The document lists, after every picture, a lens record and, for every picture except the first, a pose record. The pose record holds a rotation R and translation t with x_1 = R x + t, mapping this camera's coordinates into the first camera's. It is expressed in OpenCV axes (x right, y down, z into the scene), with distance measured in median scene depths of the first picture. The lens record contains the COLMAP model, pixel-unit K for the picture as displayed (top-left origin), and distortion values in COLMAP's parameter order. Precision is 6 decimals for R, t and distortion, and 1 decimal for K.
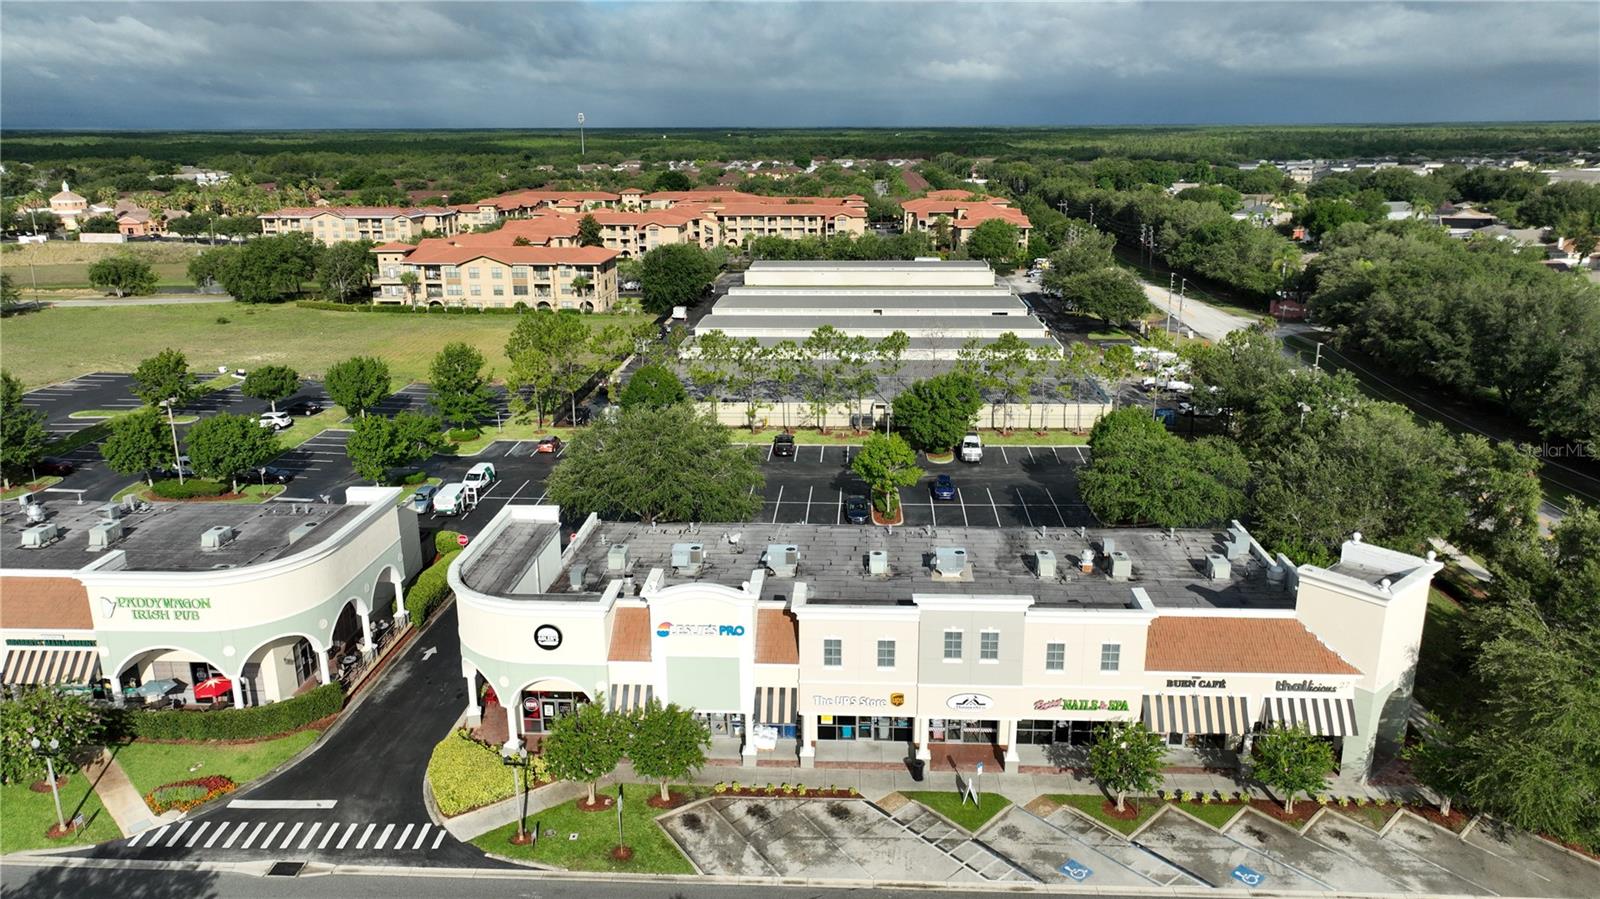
lens RADIAL K [[1124.3, 0, 806.5], [0, 1124.3, 449.0], [0, 0, 1]] dist [0.000514, 0.011625]
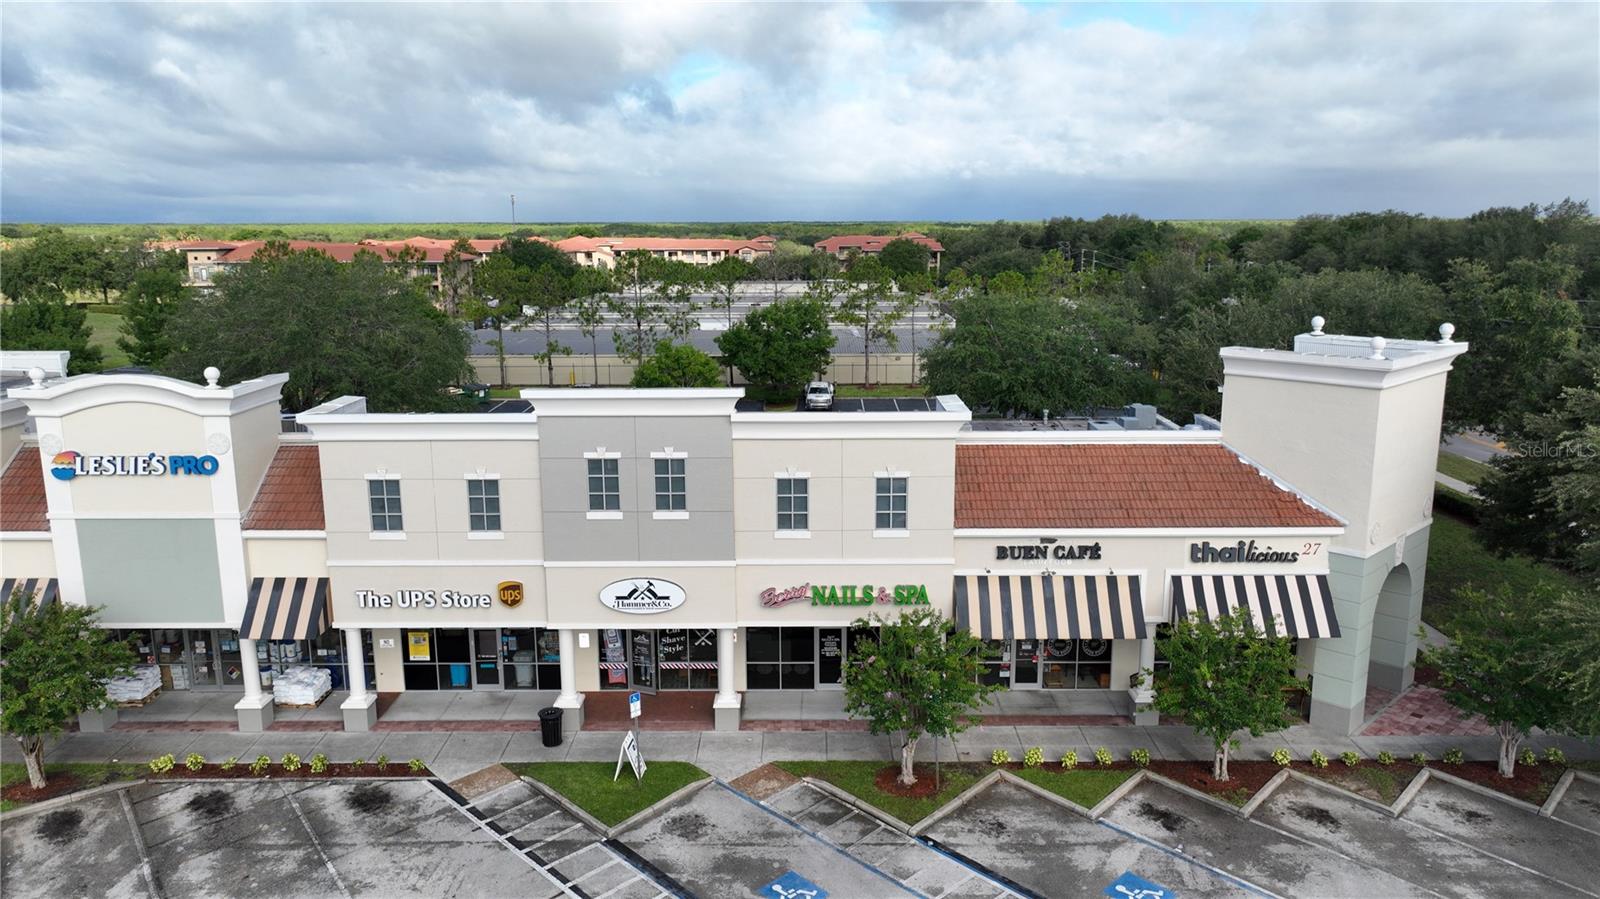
lens RADIAL K [[1124.3, 0, 805.9], [0, 1124.3, 447.4], [0, 0, 1]] dist [0.000514, 0.011625]
pose [[0.998847, -0.007559, 0.047408, 0.202004], [0.011477, 0.996490, -0.082927, 0.202186], [-0.046615, 0.083375, 0.995427, 0.452255]]
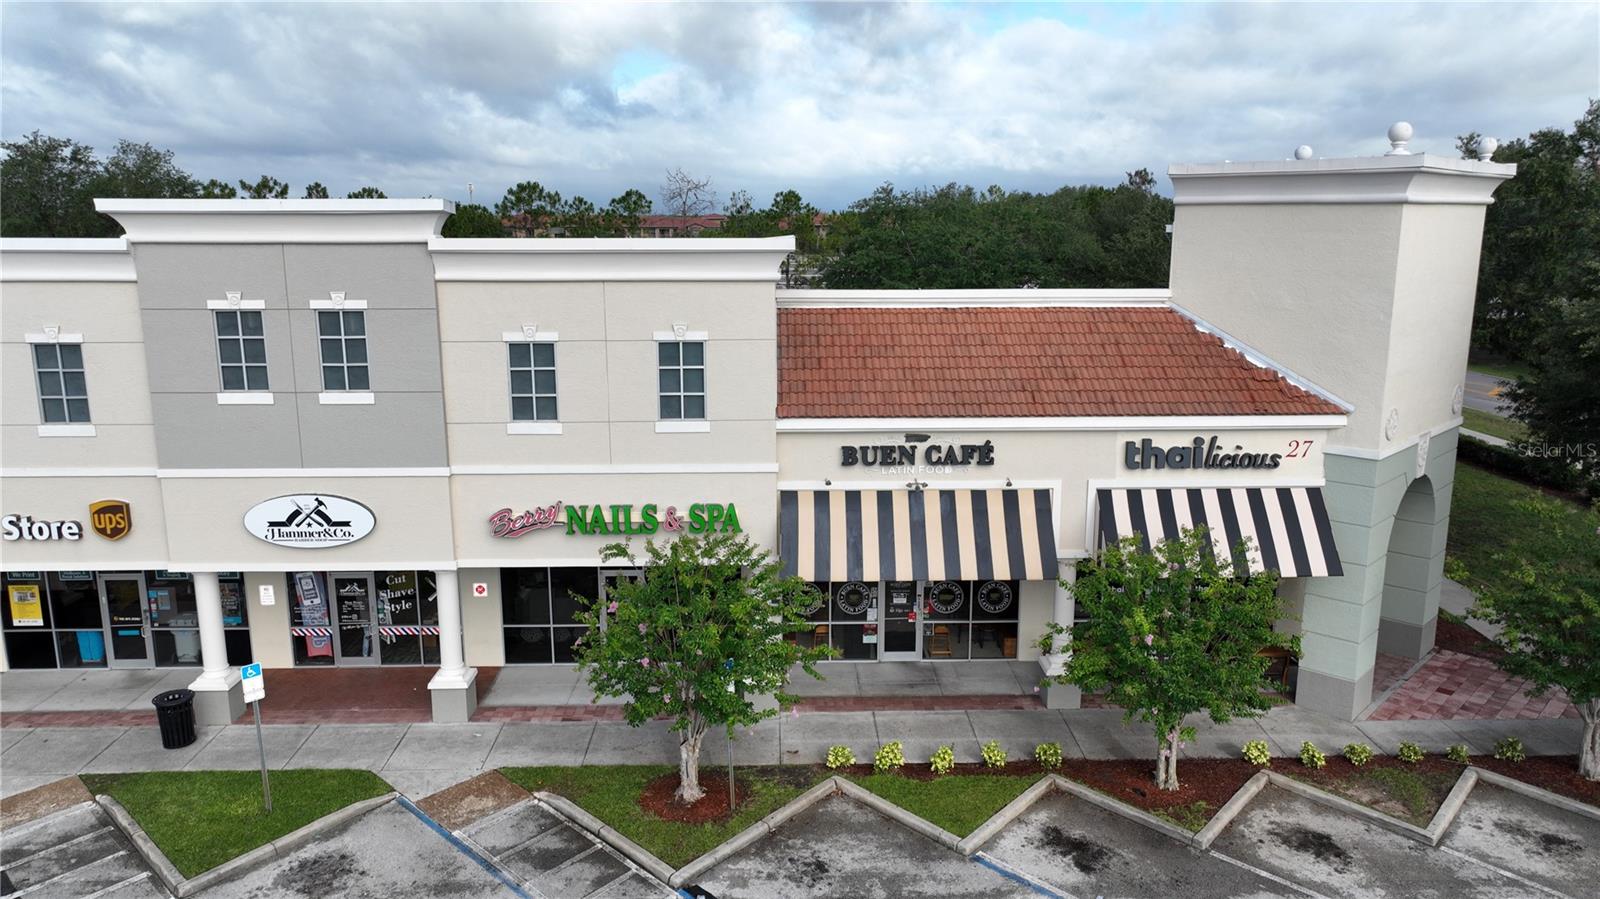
lens RADIAL K [[1124.3, 0, 806.2], [0, 1124.3, 445.9], [0, 0, 1]] dist [0.000514, 0.011625]
pose [[0.997031, -0.009734, 0.076386, 0.281440], [0.015776, 0.996758, -0.078893, 0.235194], [-0.075370, 0.079864, 0.993952, 0.631086]]
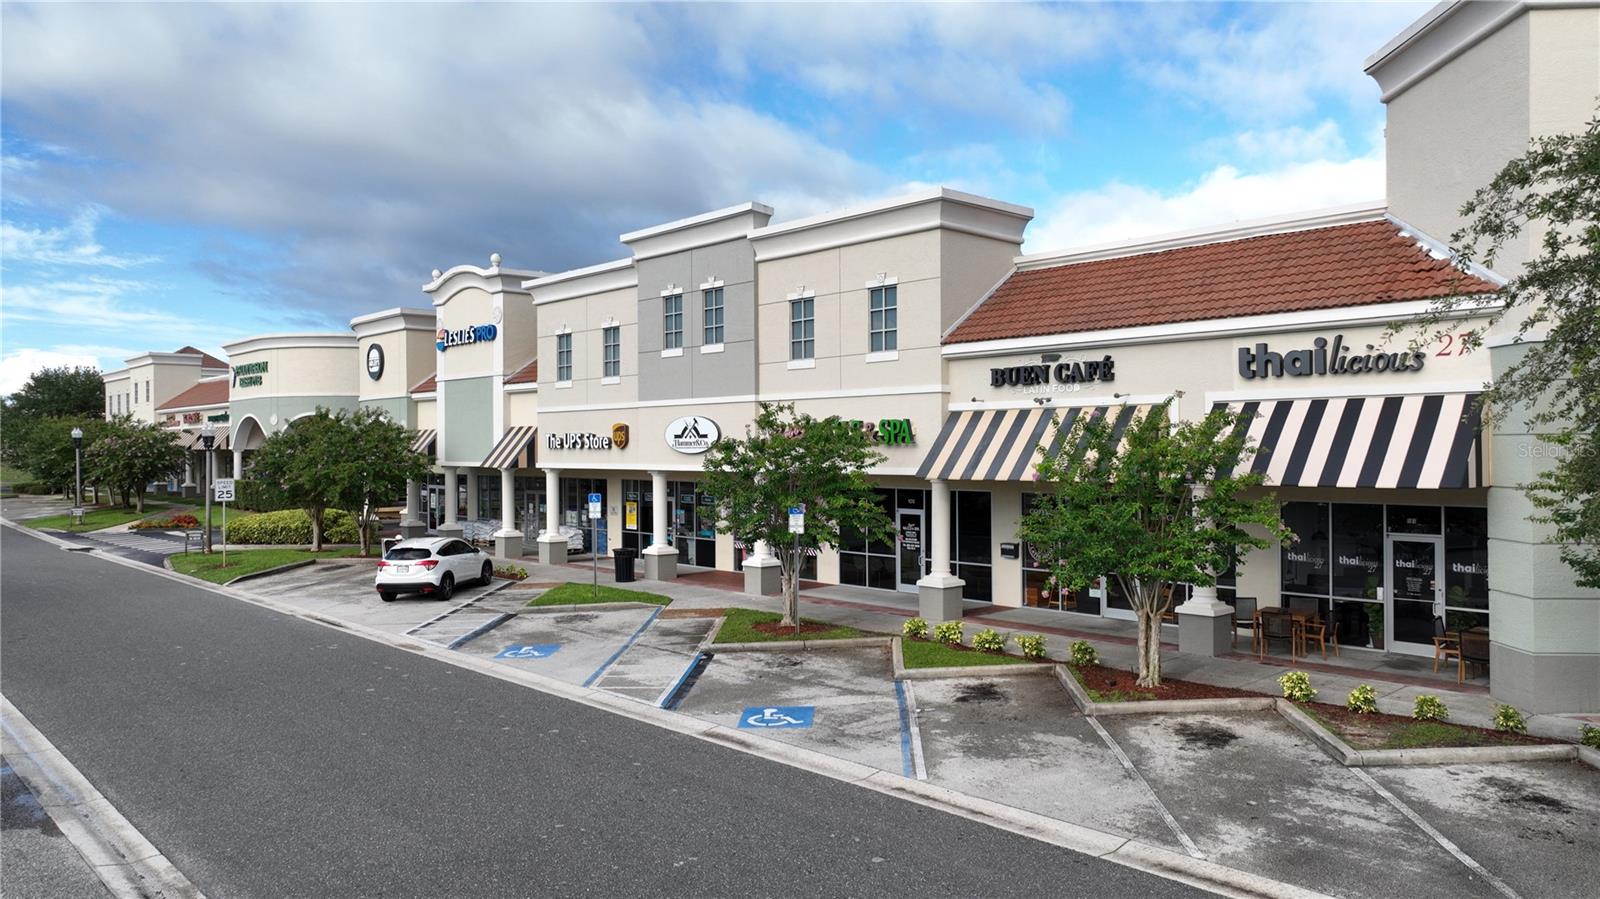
lens RADIAL K [[1124.3, 0, 805.9], [0, 1124.3, 443.7], [0, 0, 1]] dist [0.000514, 0.011625]
pose [[0.715297, 0.000668, -0.698820, 0.563092], [-0.193291, 0.961175, -0.196929, 0.327768], [0.671557, 0.275939, 0.687655, 0.677941]]
